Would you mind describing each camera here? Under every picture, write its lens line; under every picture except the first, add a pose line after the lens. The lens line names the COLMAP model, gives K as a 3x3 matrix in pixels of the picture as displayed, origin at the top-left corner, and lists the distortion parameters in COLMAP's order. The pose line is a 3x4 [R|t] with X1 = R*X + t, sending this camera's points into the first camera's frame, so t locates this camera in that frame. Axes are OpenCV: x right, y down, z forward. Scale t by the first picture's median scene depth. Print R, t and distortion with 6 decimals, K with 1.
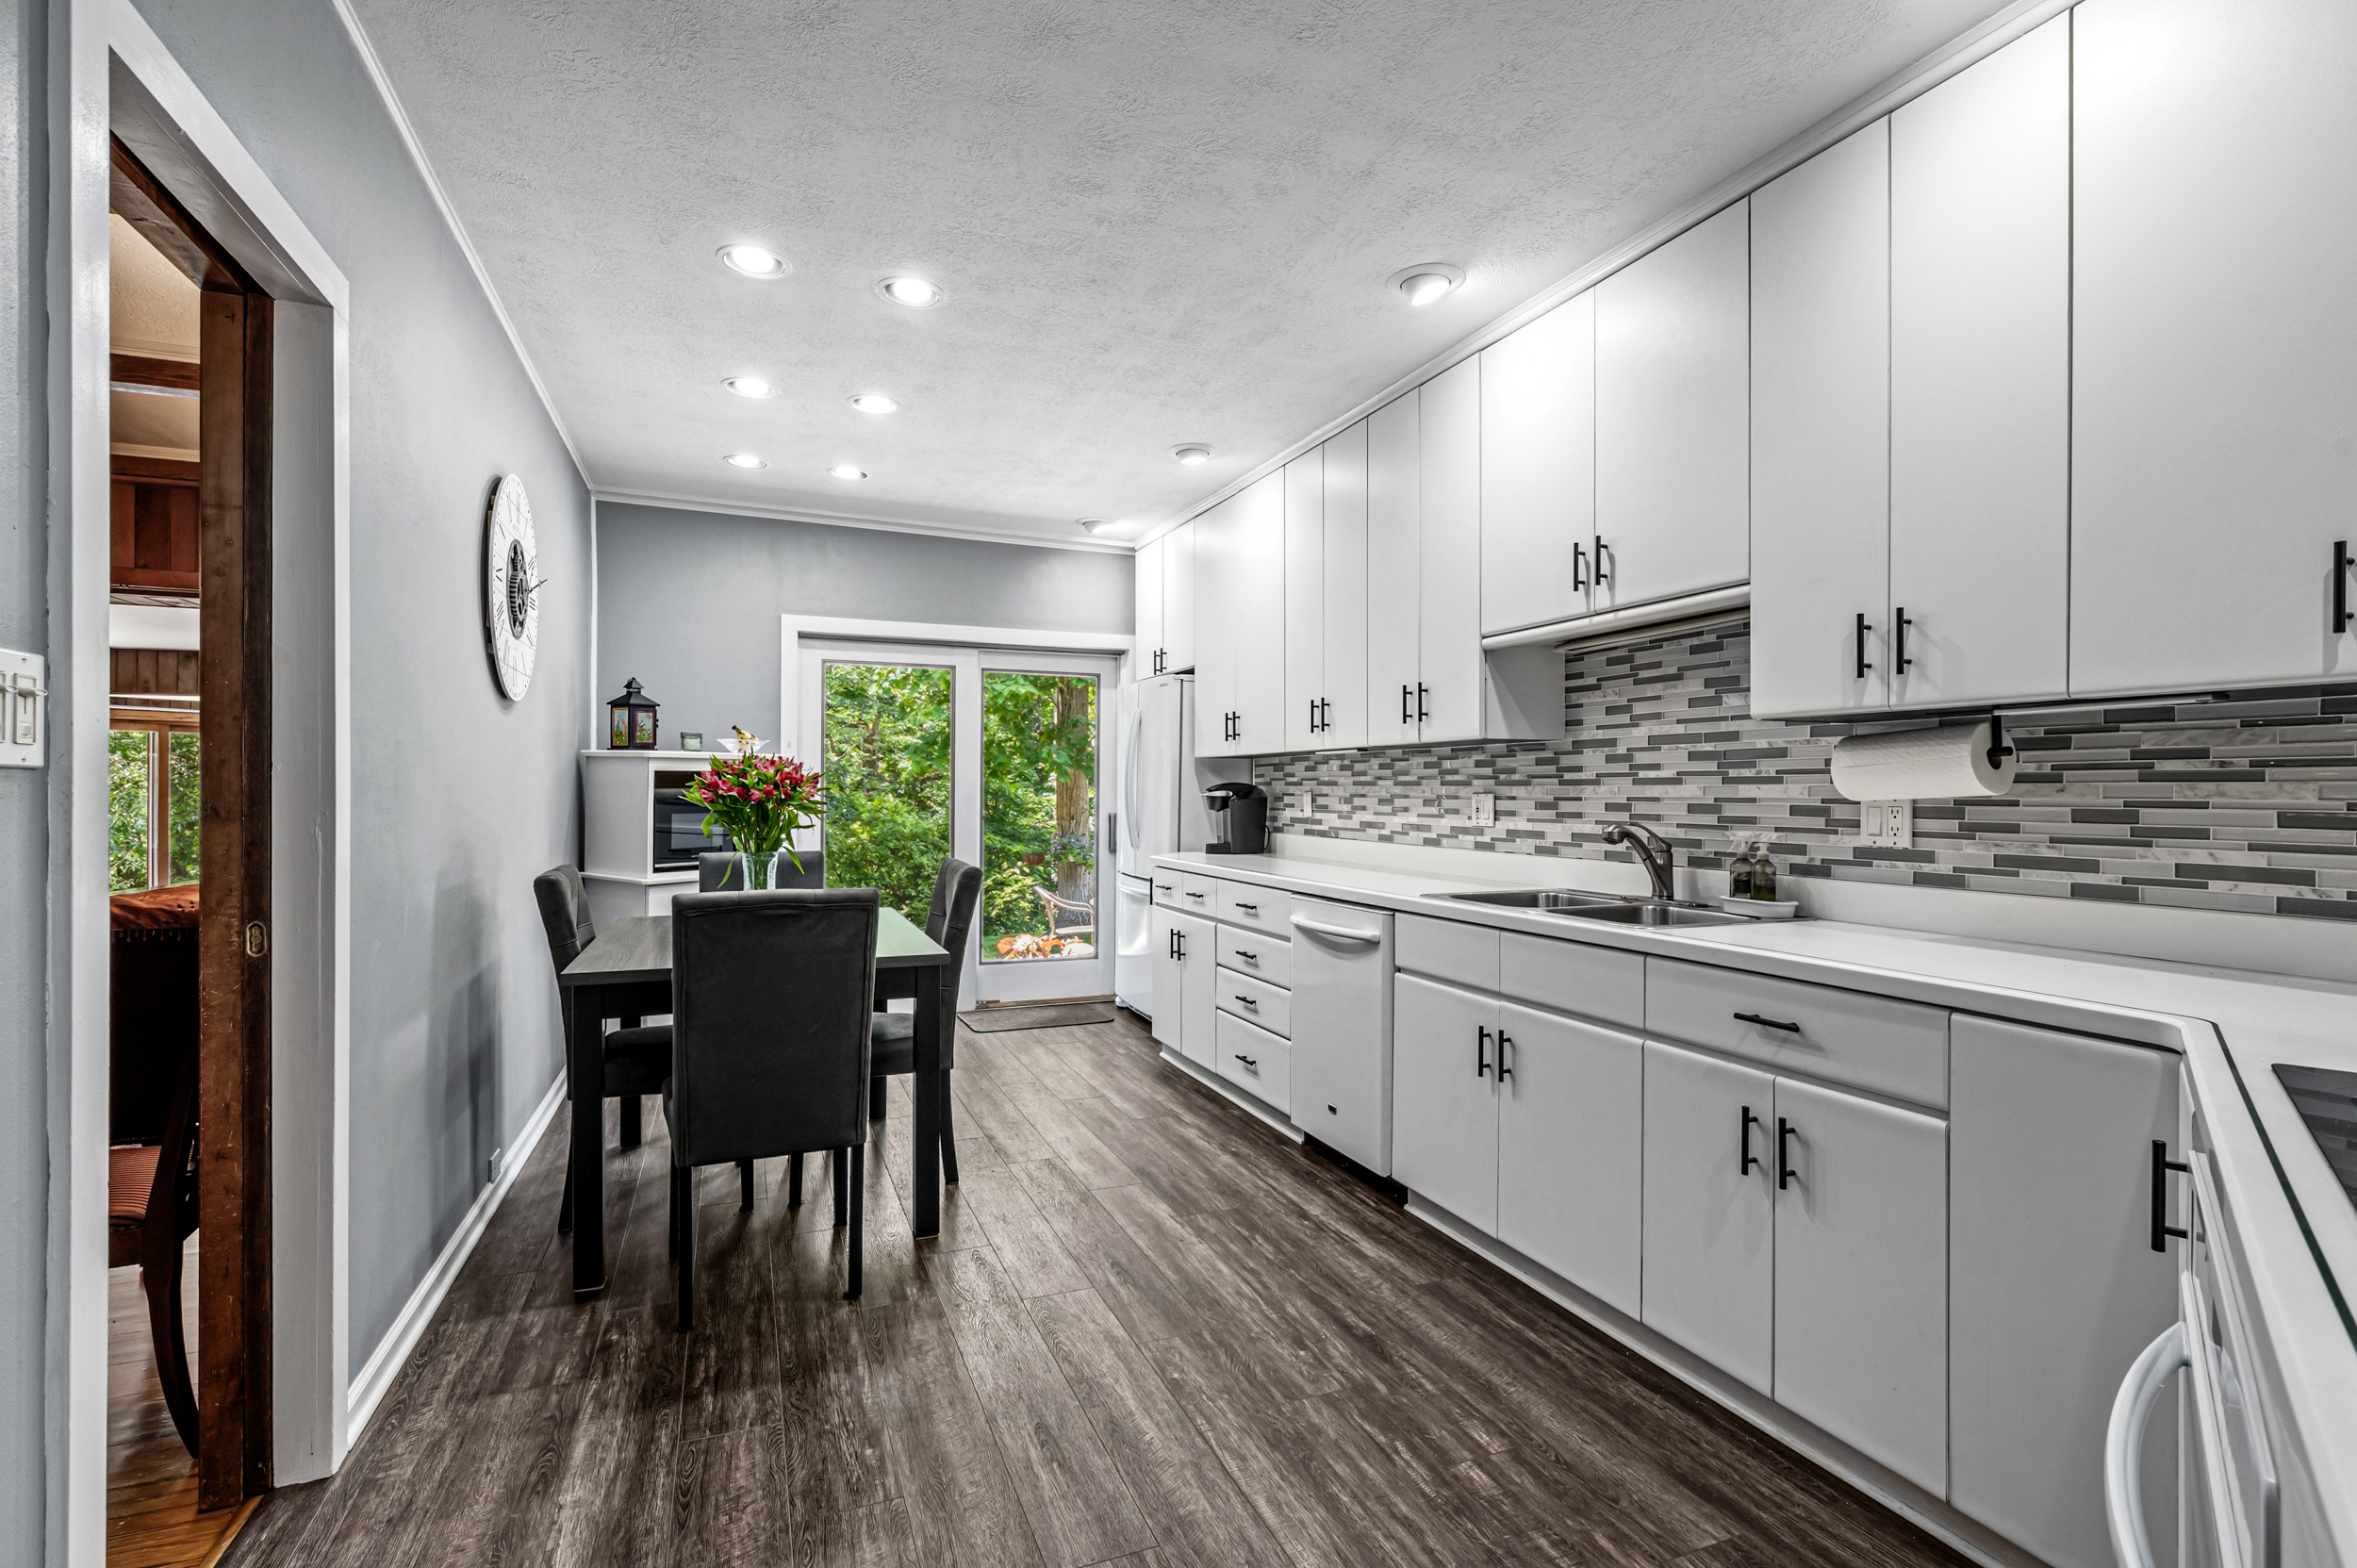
lens RADIAL K [[1067.9, 0, 1179.6], [0, 1067.9, 788.7], [0, 0, 1]] dist [-0.001519, -0.000240]
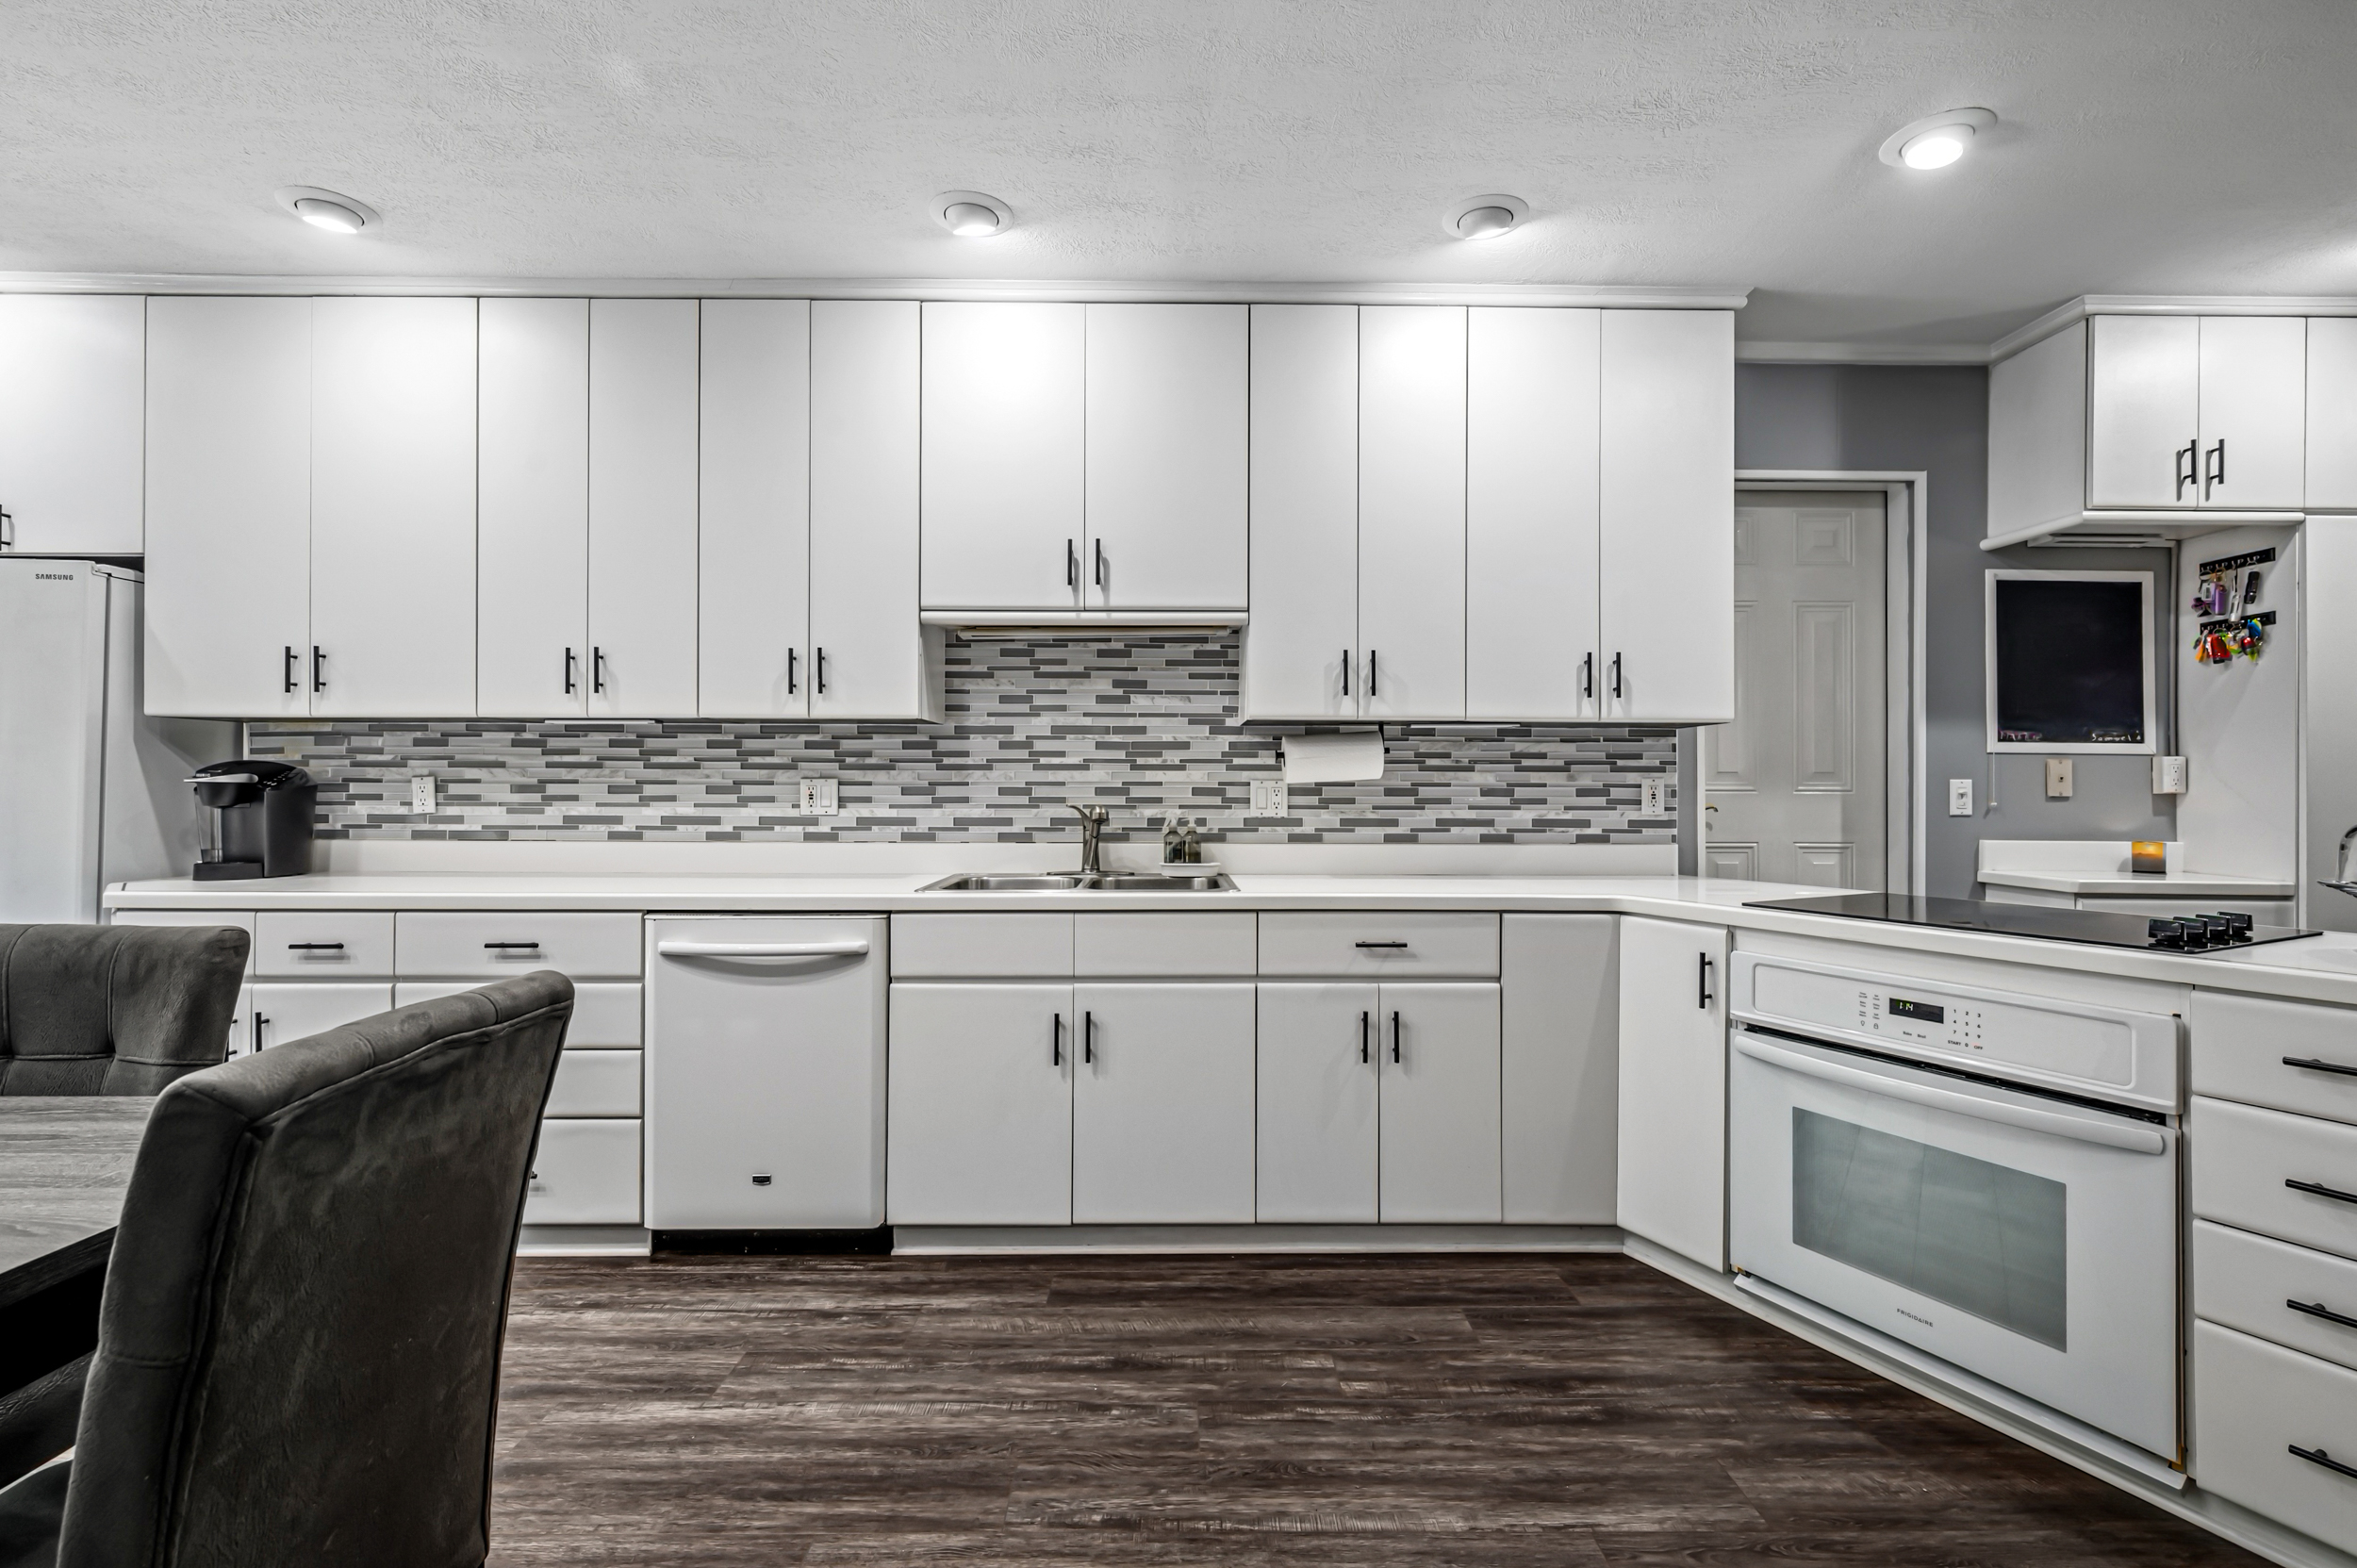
lens RADIAL K [[1033.4, 0, 1178.5], [0, 1033.4, 784.0], [0, 0, 1]] dist [-0.002319, -0.000779]
pose [[0.375614, 0.000134, 0.926776, -0.474885], [-0.003790, 0.999992, 0.001392, 0.008052], [-0.926768, -0.004035, 0.375611, 0.463029]]
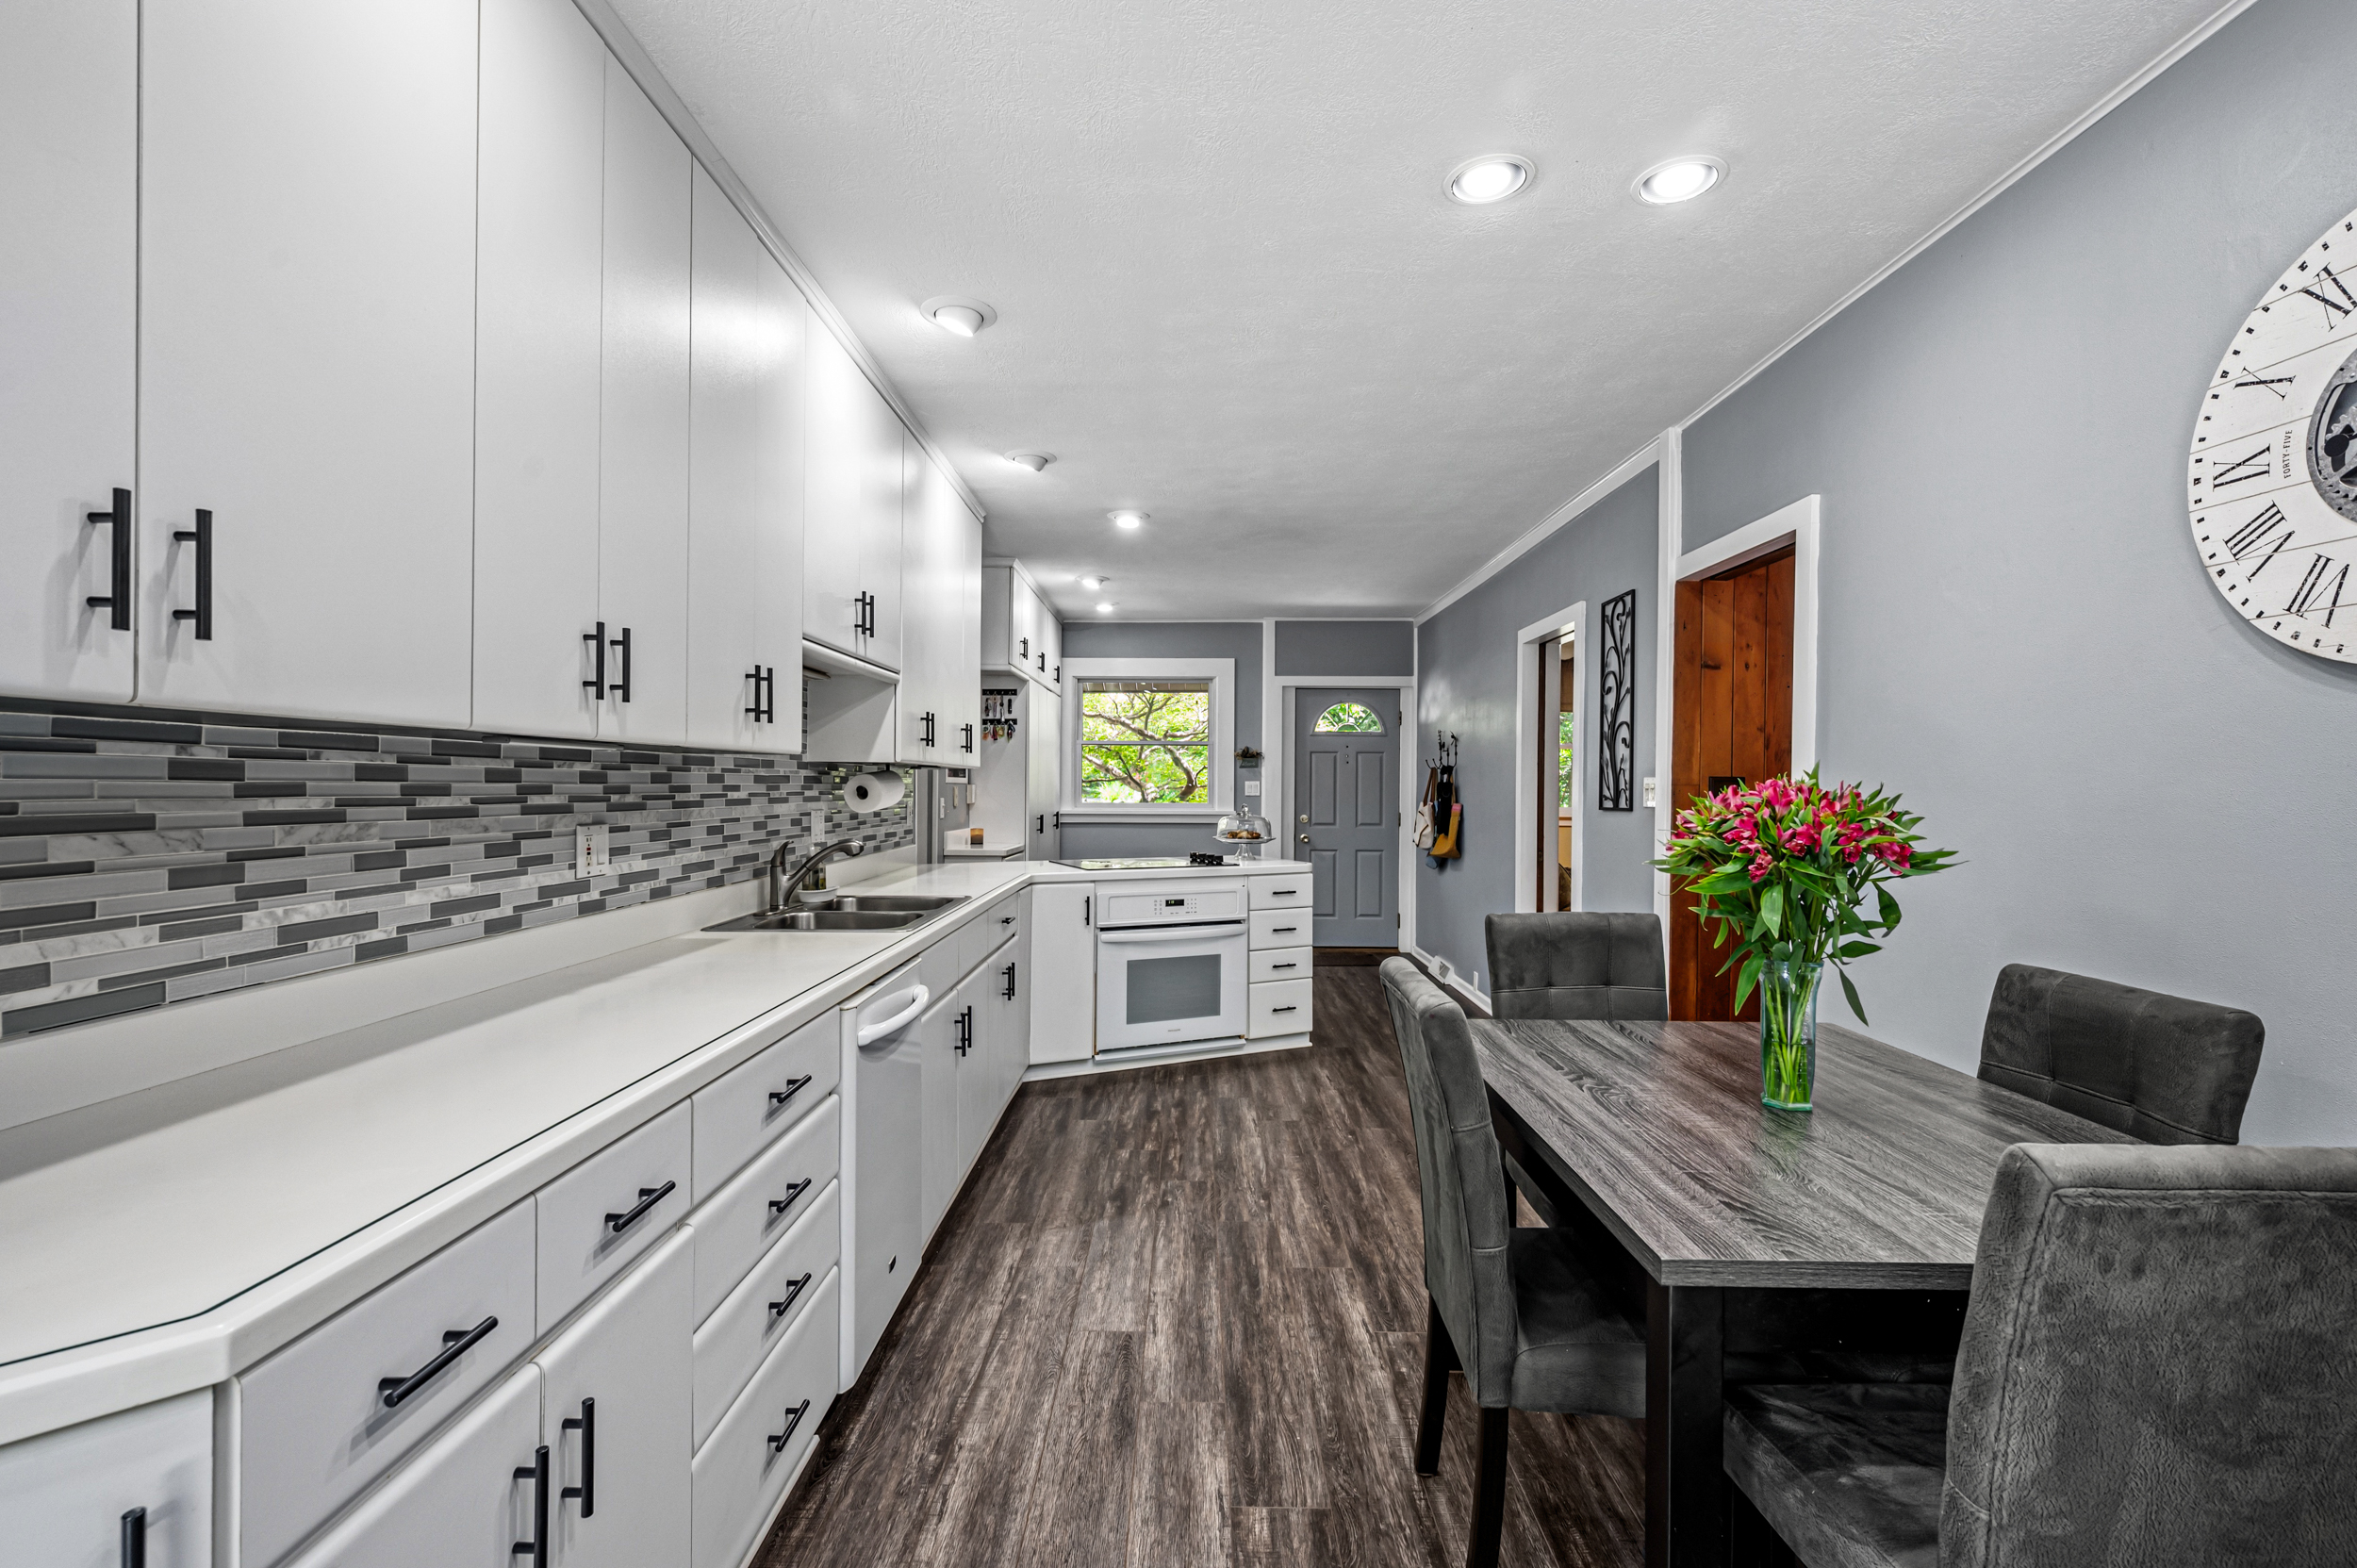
lens RADIAL K [[1044.9, 0, 1176.7], [0, 1044.9, 791.5], [0, 0, 1]] dist [-0.001367, -0.000317]
pose [[-0.917751, -0.012560, 0.396956, -0.329412], [-0.010966, 0.999920, 0.006286, -0.026745], [-0.397004, 0.001416, -0.917816, 1.677882]]
